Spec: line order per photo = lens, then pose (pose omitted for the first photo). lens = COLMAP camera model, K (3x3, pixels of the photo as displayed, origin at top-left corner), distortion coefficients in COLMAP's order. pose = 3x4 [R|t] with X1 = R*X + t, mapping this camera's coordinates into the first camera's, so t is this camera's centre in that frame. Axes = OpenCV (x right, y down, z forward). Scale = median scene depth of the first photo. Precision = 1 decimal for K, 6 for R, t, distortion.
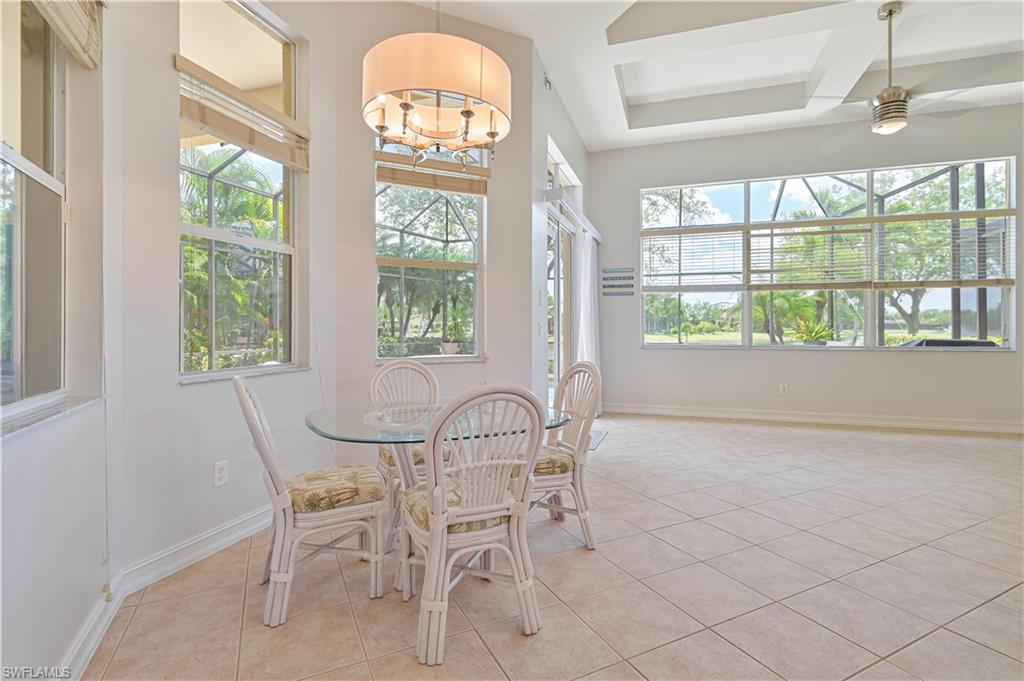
lens RADIAL K [[493.9, 0, 511.8], [0, 493.9, 324.3], [0, 0, 1]] dist [0.000291, -0.000785]
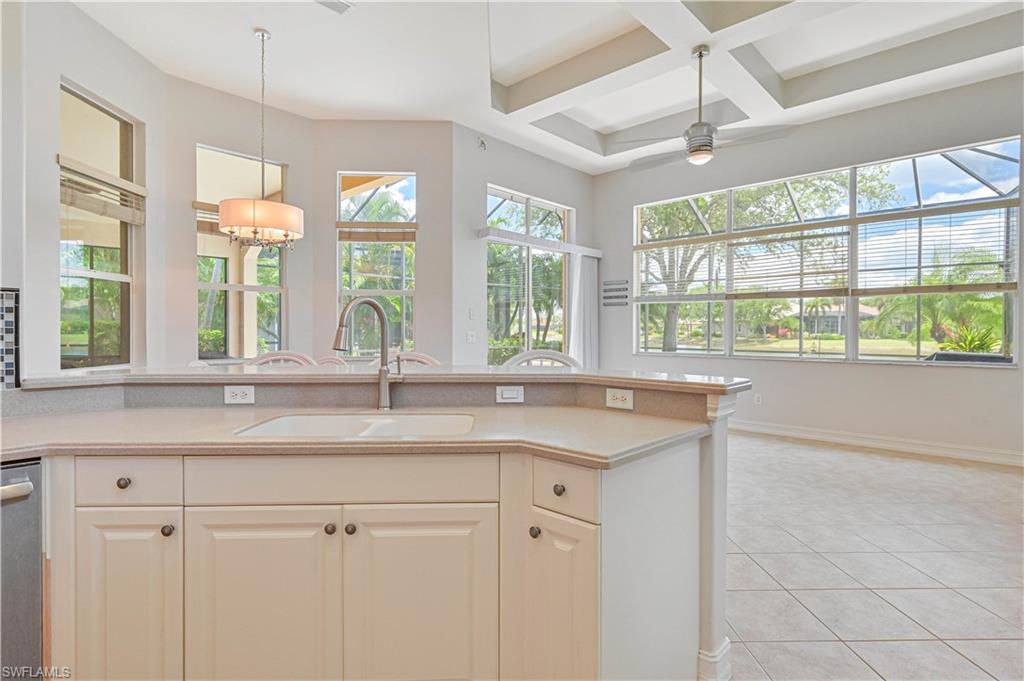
lens RADIAL K [[512.9, 0, 502.6], [0, 512.9, 330.1], [0, 0, 1]] dist [-0.001319, -0.000287]
pose [[0.903899, 0.004924, -0.427718, 0.485141], [-0.001462, 0.999963, 0.008422, -0.013980], [0.427744, -0.006988, 0.903873, -0.128381]]
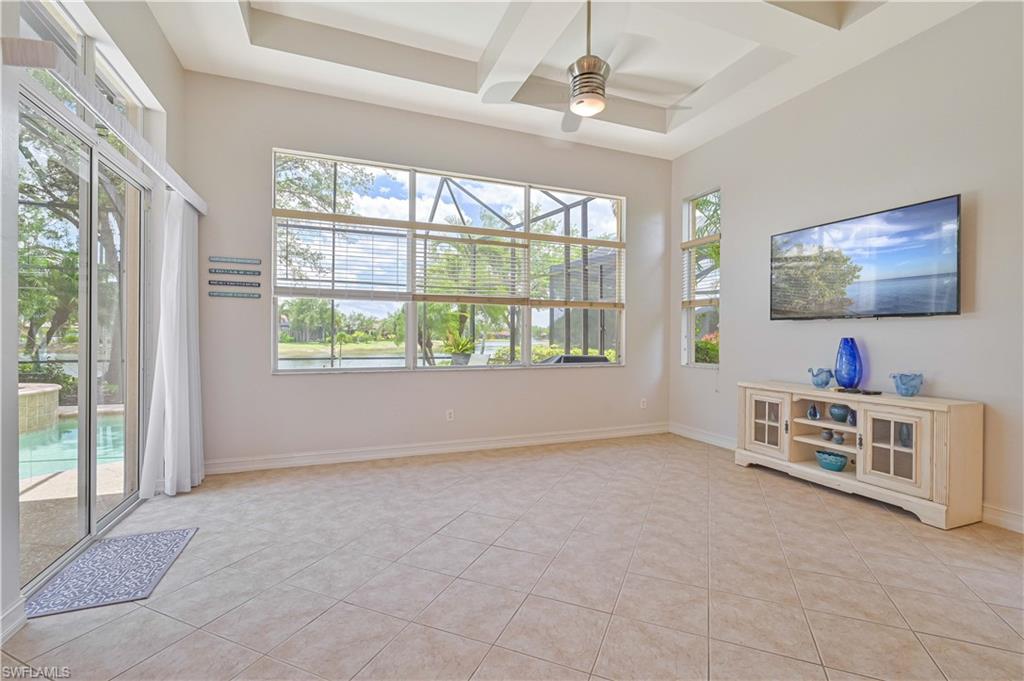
lens RADIAL K [[458.1, 0, 516.1], [0, 458.1, 340.2], [0, 0, 1]] dist [-0.001177, 0.000001]
pose [[0.762676, 0.000992, 0.646780, 0.106486], [-0.010462, 0.999887, 0.010803, -0.011582], [-0.646696, -0.015006, 0.762600, 0.284093]]
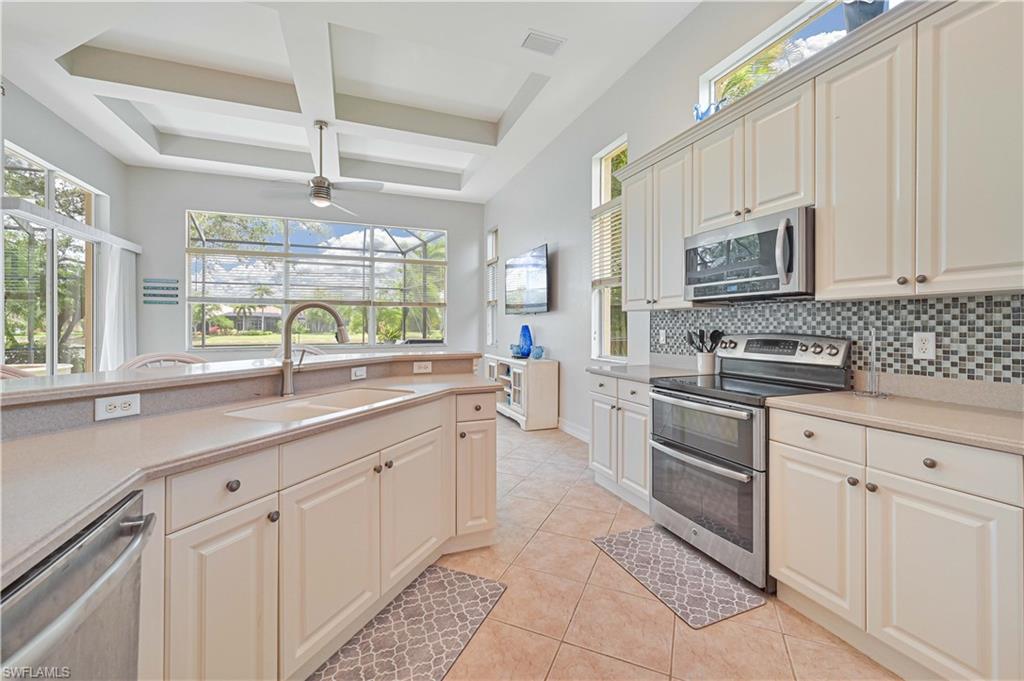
lens RADIAL K [[425.6, 0, 507.8], [0, 425.6, 311.5], [0, 0, 1]] dist [0.023754, -0.000187]
pose [[0.782404, 0.021577, 0.622397, 0.225938], [-0.002170, 0.999488, -0.031922, -0.013678], [-0.622767, 0.023625, 0.782051, -0.212945]]
